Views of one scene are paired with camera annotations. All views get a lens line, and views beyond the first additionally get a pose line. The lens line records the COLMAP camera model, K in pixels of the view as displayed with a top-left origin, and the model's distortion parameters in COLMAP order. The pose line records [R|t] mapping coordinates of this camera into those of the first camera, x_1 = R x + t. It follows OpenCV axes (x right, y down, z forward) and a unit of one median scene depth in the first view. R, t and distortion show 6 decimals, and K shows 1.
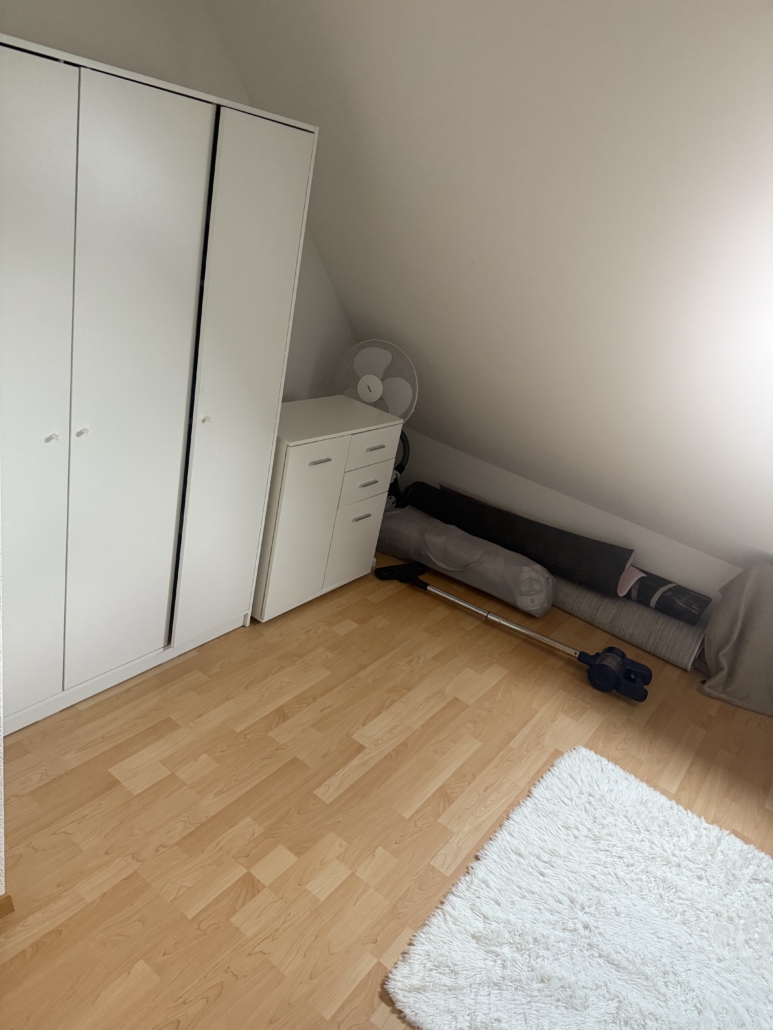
lens RADIAL K [[716.5, 0, 386.5], [0, 716.5, 515.0], [0, 0, 1]] dist [0.077694, -0.121321]
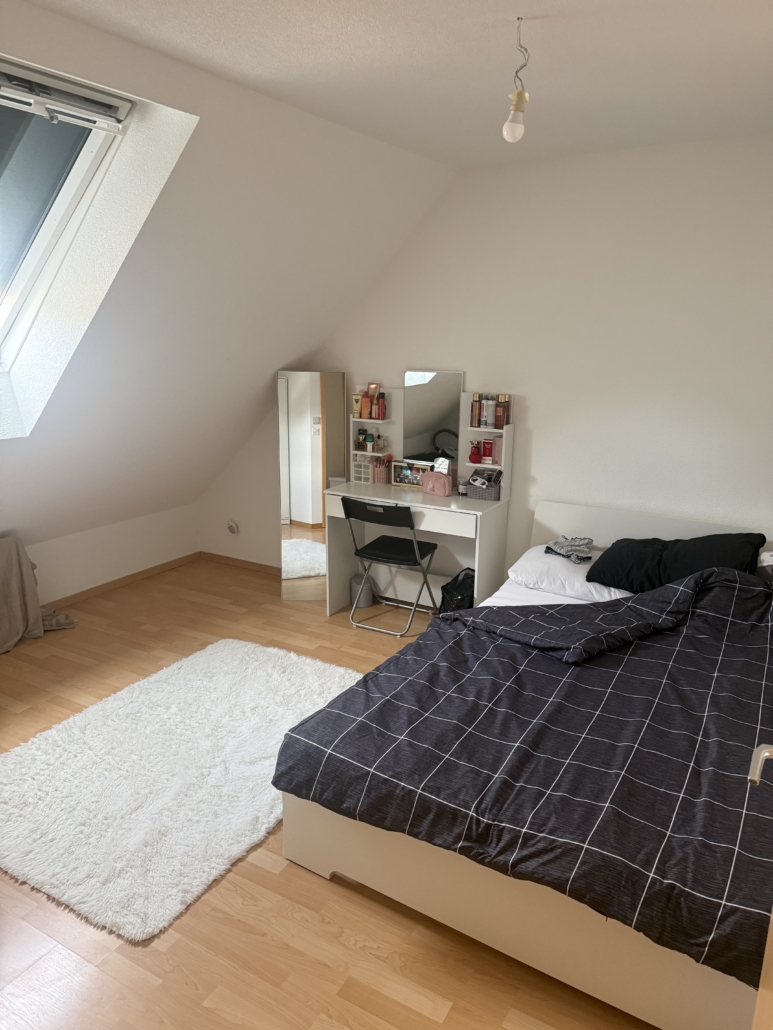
lens RADIAL K [[716.5, 0, 386.5], [0, 716.5, 515.0], [0, 0, 1]] dist [0.077694, -0.121321]
pose [[-0.106357, -0.439239, 0.892052, -0.763015], [0.384776, 0.809065, 0.444253, -0.282659], [-0.916862, 0.390490, 0.082959, 0.232475]]
